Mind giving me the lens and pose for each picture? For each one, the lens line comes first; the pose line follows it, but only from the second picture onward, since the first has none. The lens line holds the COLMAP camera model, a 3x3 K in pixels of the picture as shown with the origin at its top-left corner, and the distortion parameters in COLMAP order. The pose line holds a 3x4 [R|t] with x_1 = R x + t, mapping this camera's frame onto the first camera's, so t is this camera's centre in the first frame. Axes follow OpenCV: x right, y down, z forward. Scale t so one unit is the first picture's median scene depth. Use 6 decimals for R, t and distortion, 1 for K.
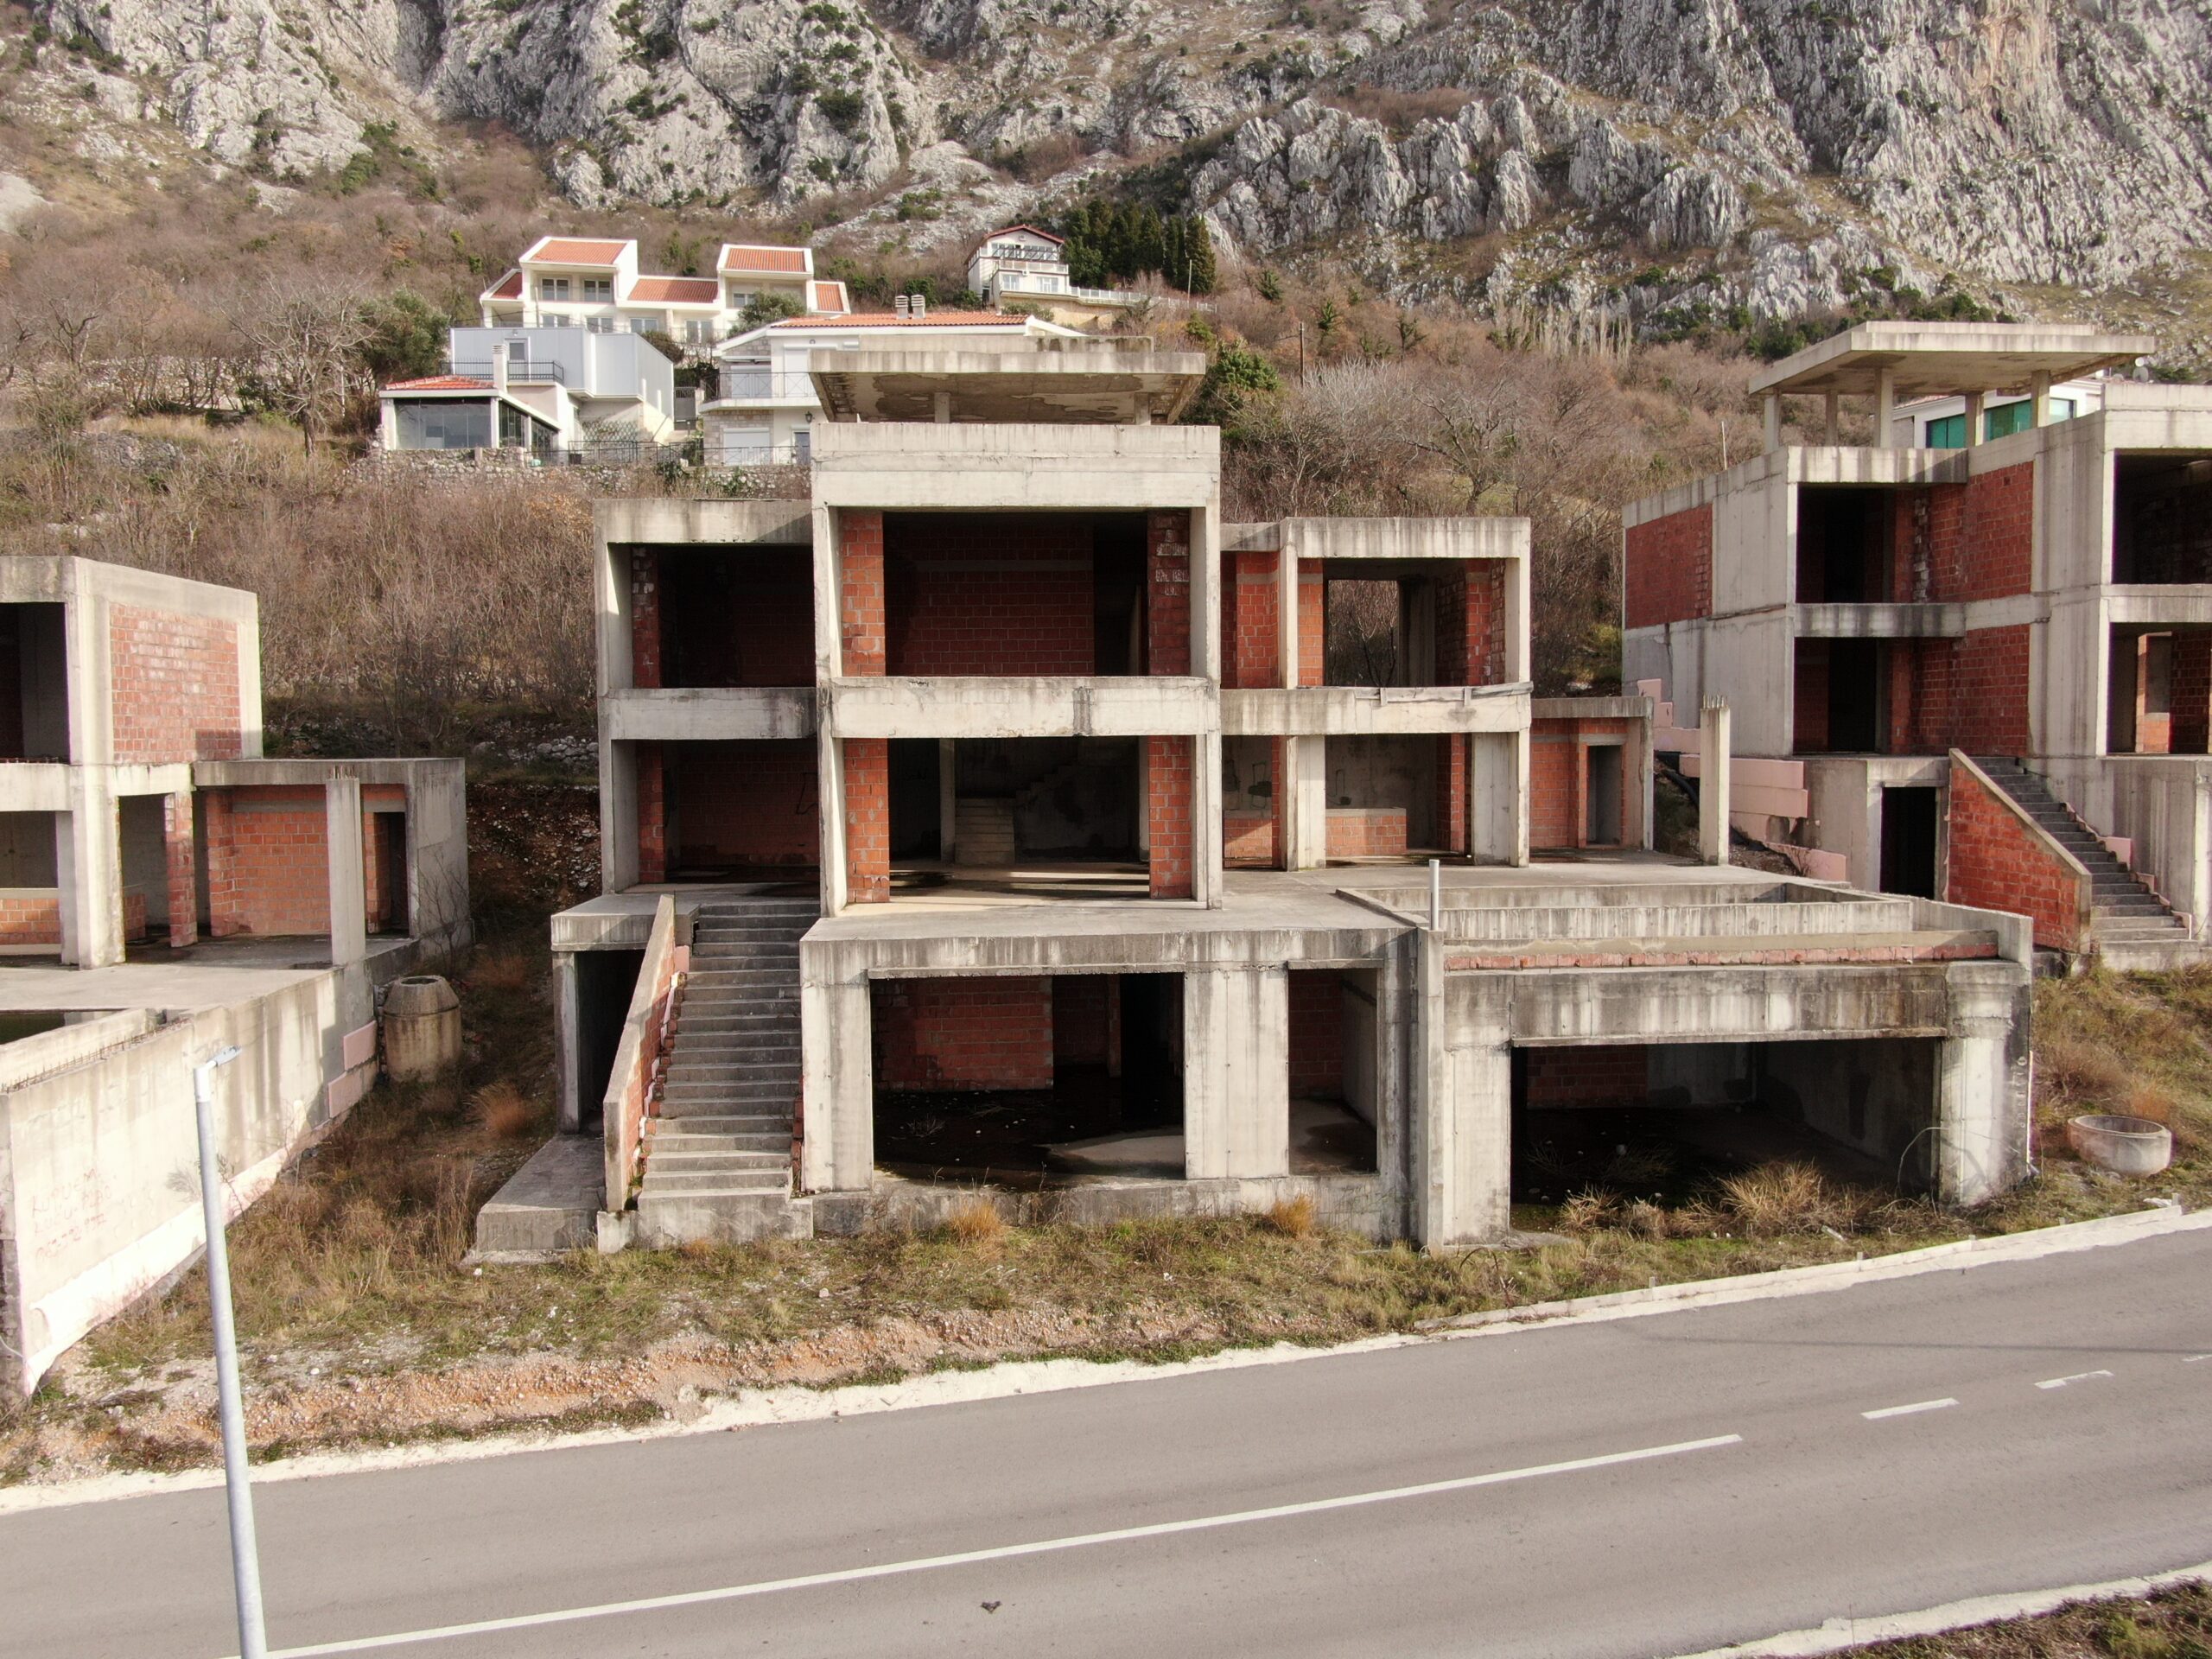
lens RADIAL K [[1580.0, 0, 1106.0], [0, 1580.0, 829.5], [0, 0, 1]] dist [-0.010985, -0.002909]
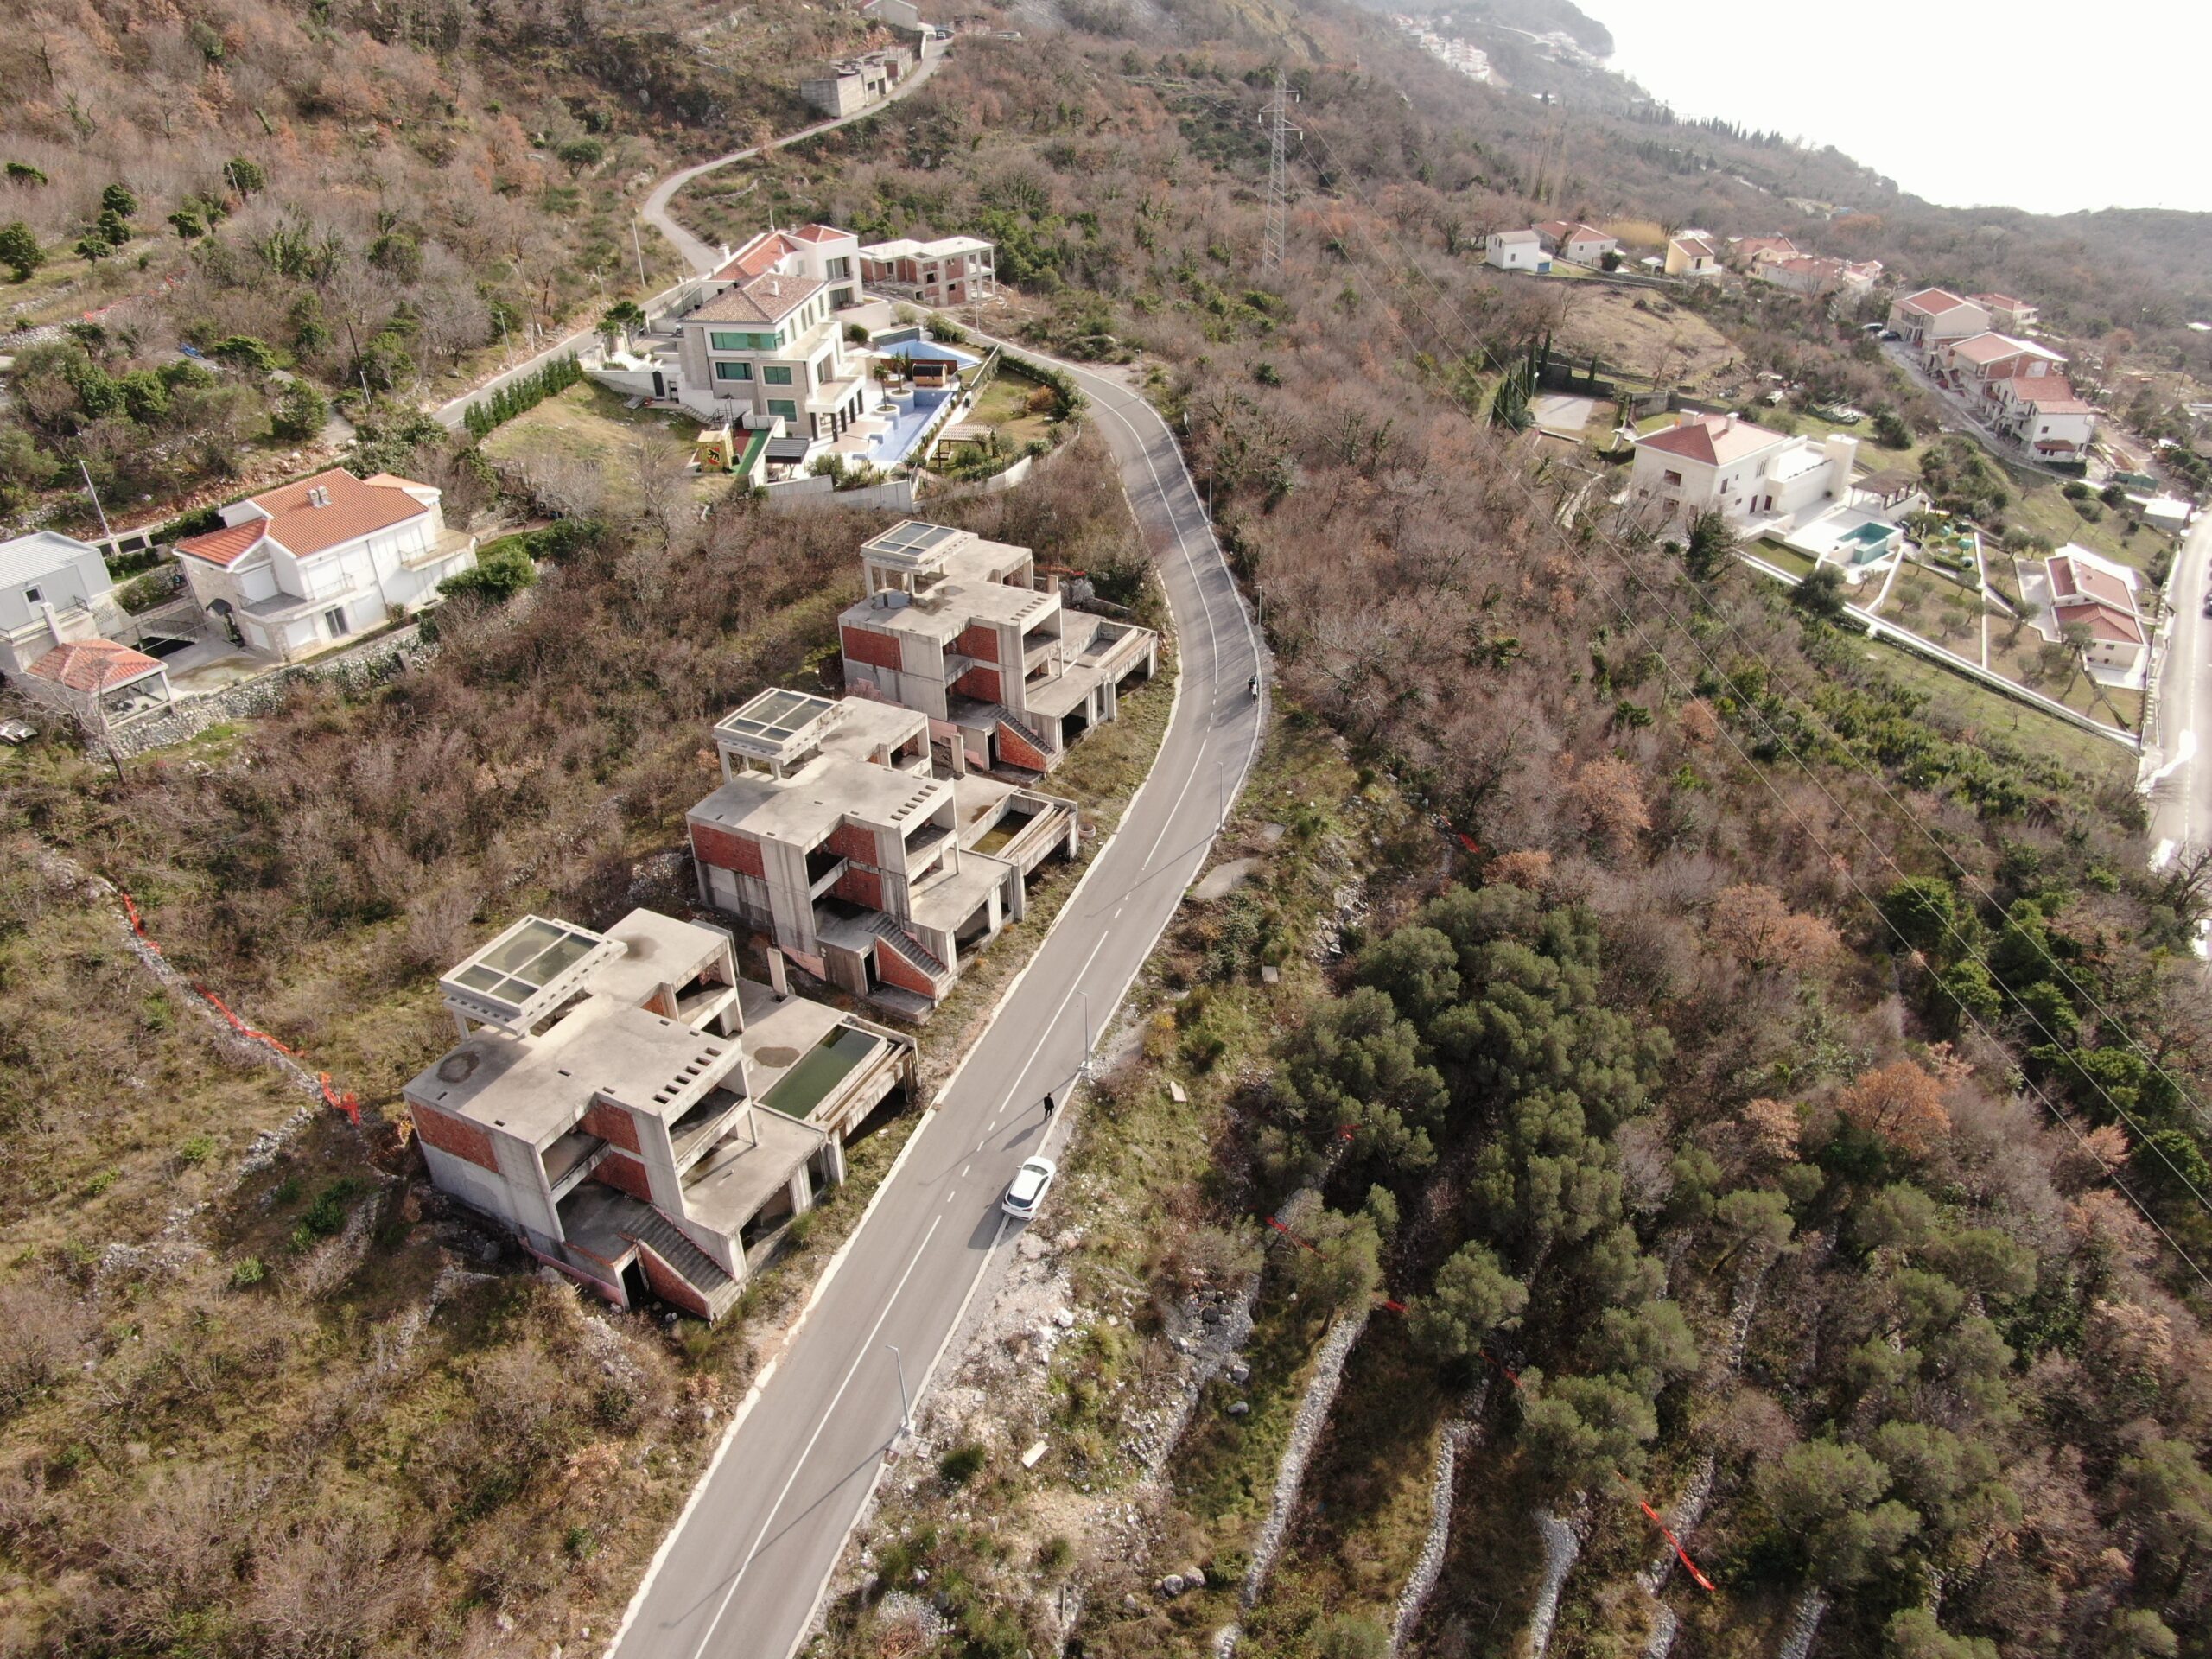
lens RADIAL K [[1585.7, 0, 1082.3], [0, 1585.7, 833.9], [0, 0, 1]] dist [-0.002300, 0.001456]
pose [[0.540965, -0.455582, 0.706966, -0.185514], [0.070818, 0.862270, 0.501473, -0.147037], [-0.838058, -0.221214, 0.498721, -0.095036]]
